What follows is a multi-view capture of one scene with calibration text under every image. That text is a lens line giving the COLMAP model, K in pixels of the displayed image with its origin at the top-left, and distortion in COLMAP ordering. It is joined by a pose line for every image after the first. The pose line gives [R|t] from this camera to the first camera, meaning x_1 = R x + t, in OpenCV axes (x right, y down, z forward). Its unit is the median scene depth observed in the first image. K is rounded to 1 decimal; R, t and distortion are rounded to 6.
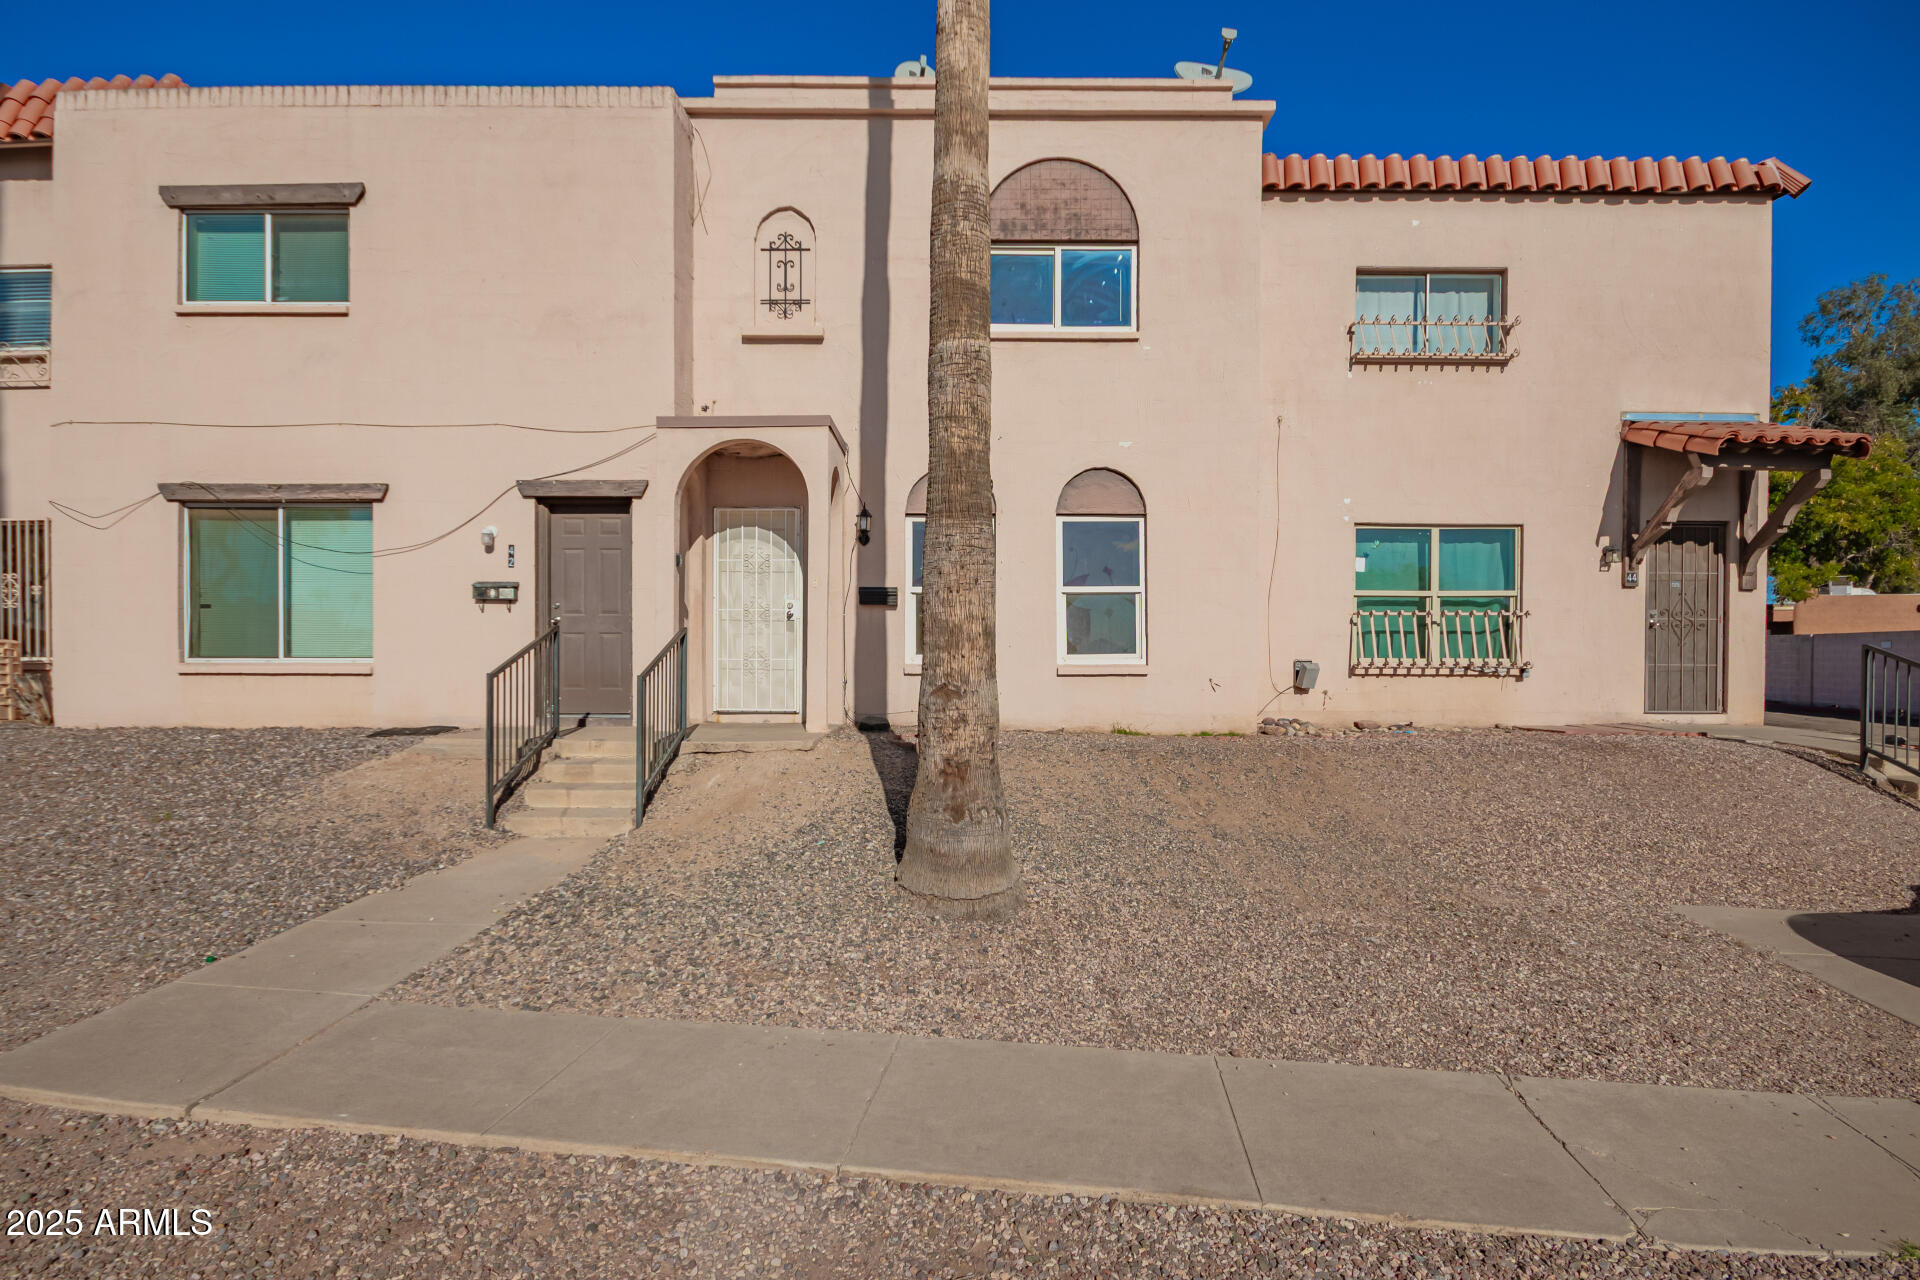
lens RADIAL K [[878.2, 0, 963.8], [0, 878.2, 652.9], [0, 0, 1]] dist [0.002156, -0.005022]
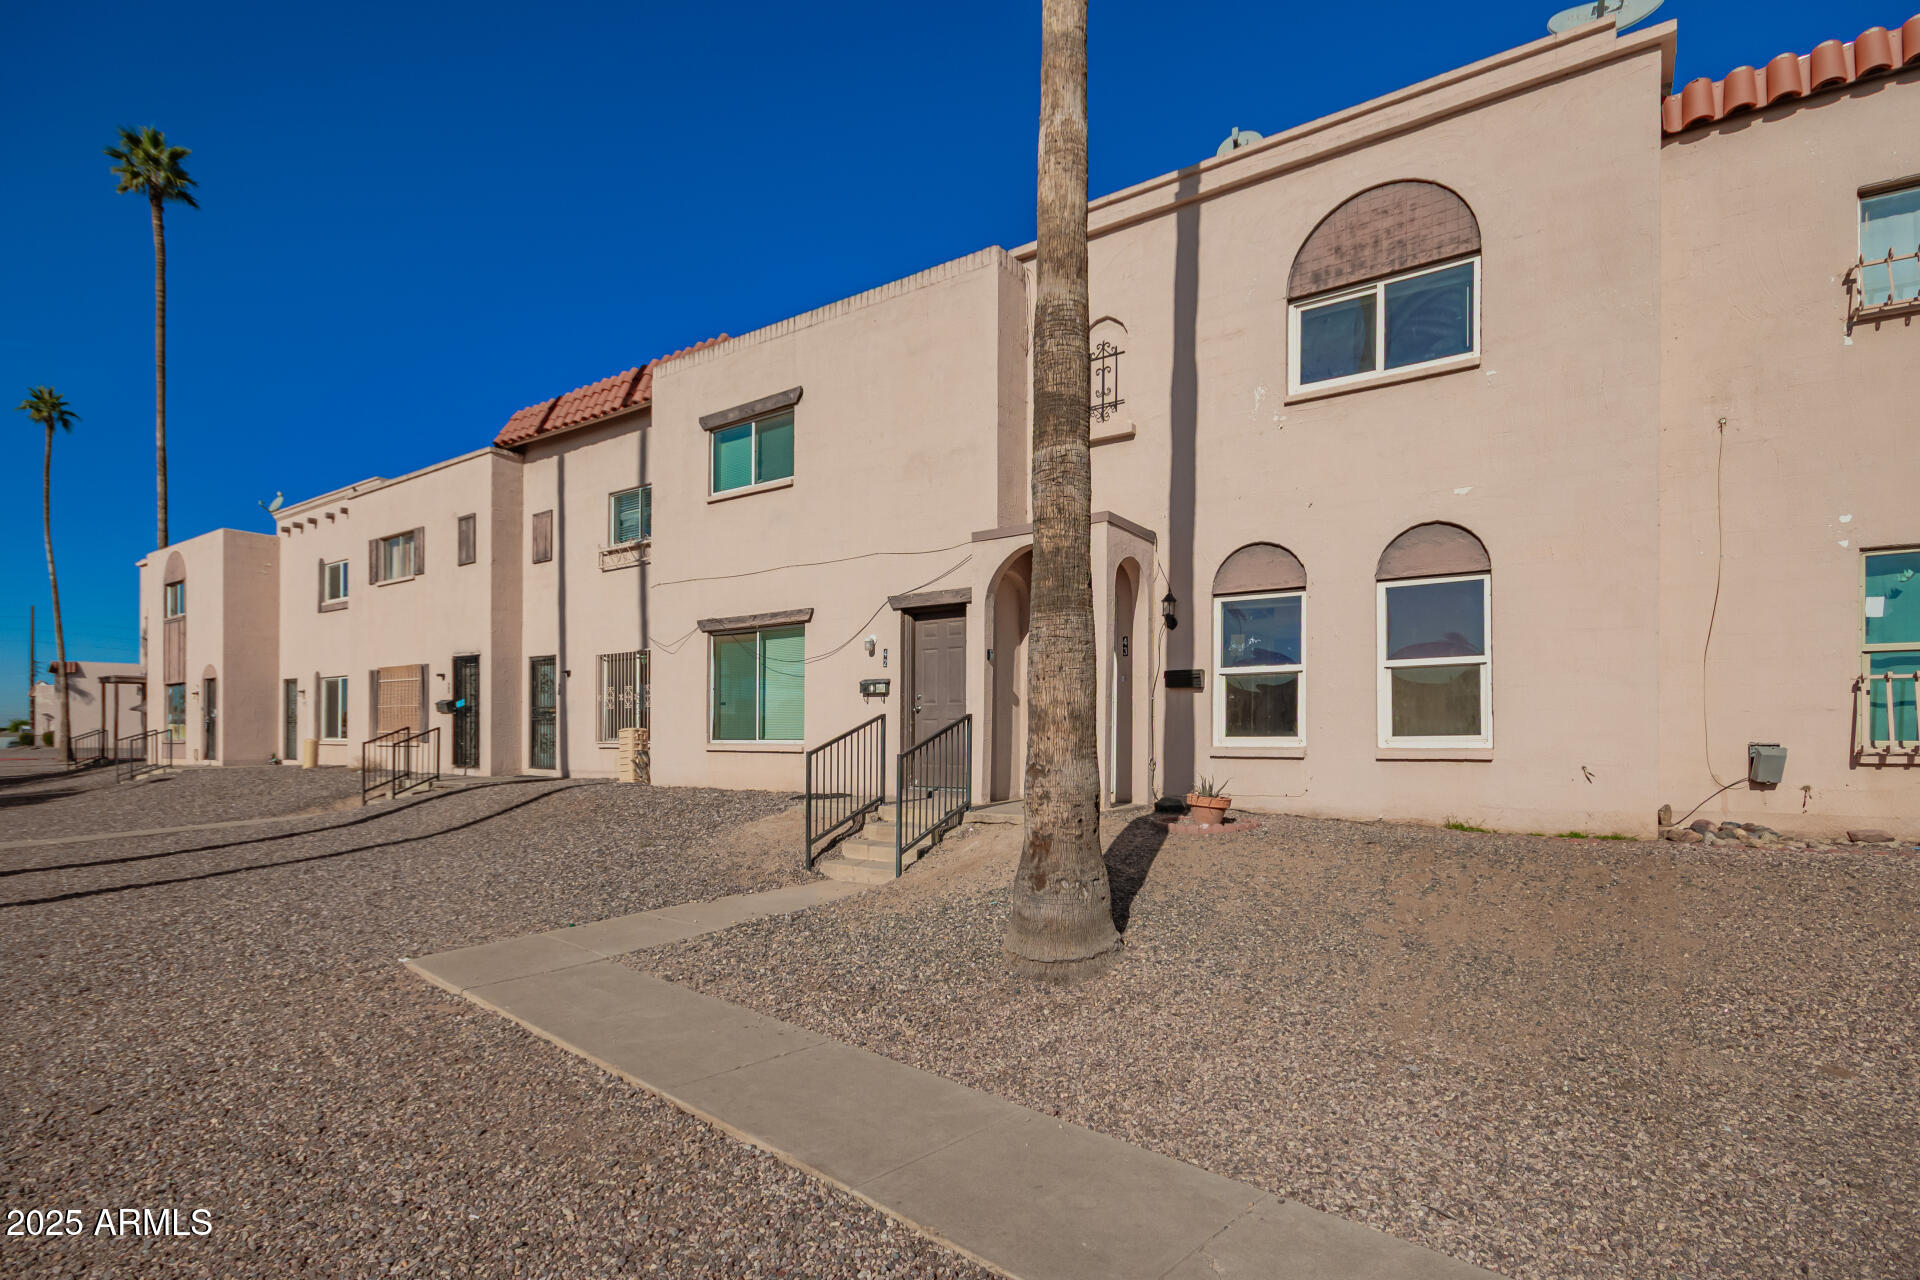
lens RADIAL K [[889.0, 0, 959.1], [0, 889.0, 719.5], [0, 0, 1]] dist [-0.002017, -0.001646]
pose [[0.830941, -0.012424, -0.556222, 0.263442], [0.002211, 0.999816, -0.019029, 0.000832], [0.556356, 0.014582, 0.830816, 0.012686]]
